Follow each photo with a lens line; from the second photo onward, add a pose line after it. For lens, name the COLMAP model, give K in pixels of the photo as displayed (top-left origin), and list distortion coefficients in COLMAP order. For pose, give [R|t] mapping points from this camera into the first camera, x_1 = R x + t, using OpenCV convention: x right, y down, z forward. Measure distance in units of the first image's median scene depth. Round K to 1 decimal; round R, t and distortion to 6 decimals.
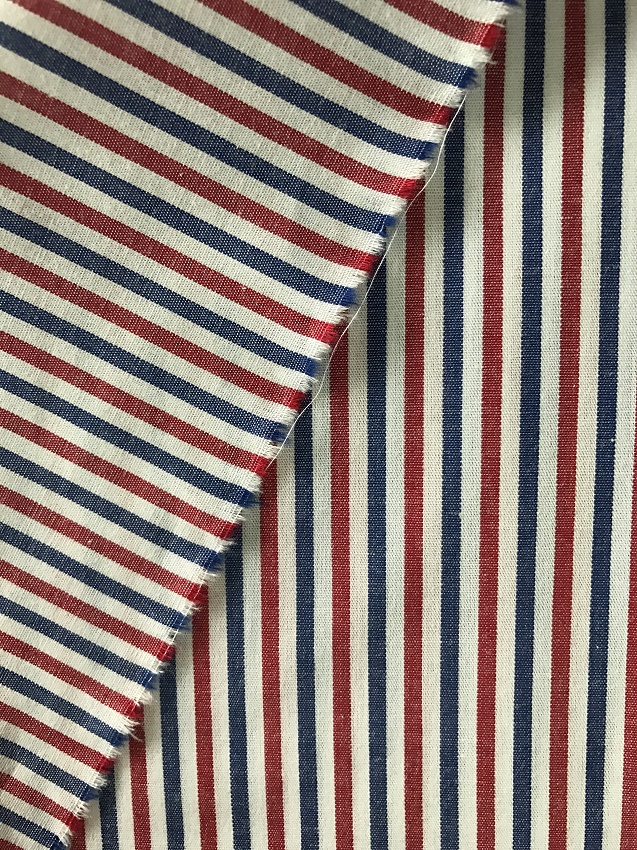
lens RADIAL K [[691.4, 0, 316.4], [0, 691.4, 426.2], [0, 0, 1]] dist [0.056390, 0.012705]
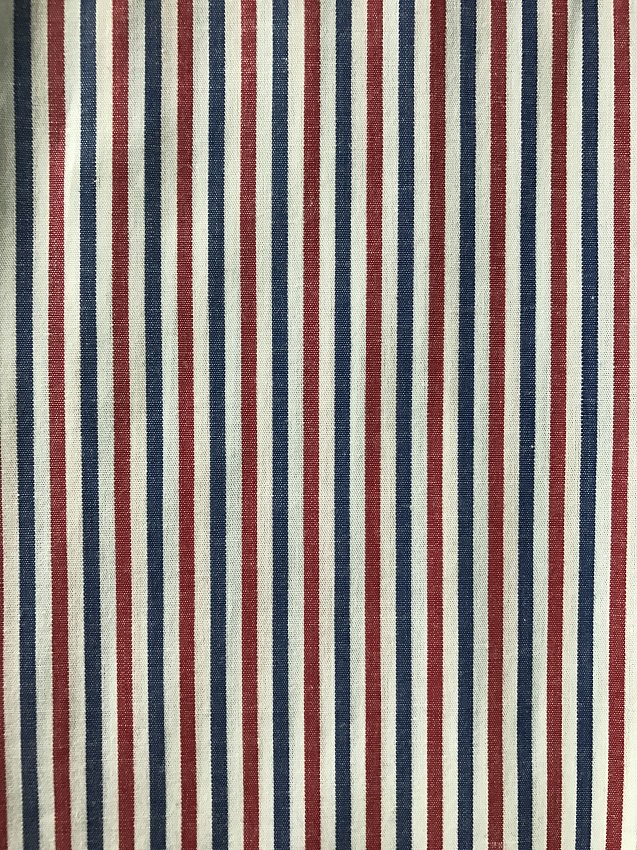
lens RADIAL K [[691.4, 0, 323.8], [0, 691.4, 428.6], [0, 0, 1]] dist [0.056390, 0.012705]
pose [[0.999116, 0.013468, 0.039816, 0.007064], [-0.013299, 0.999901, -0.004495, -0.000733], [-0.039872, 0.003962, 0.999197, -0.167484]]
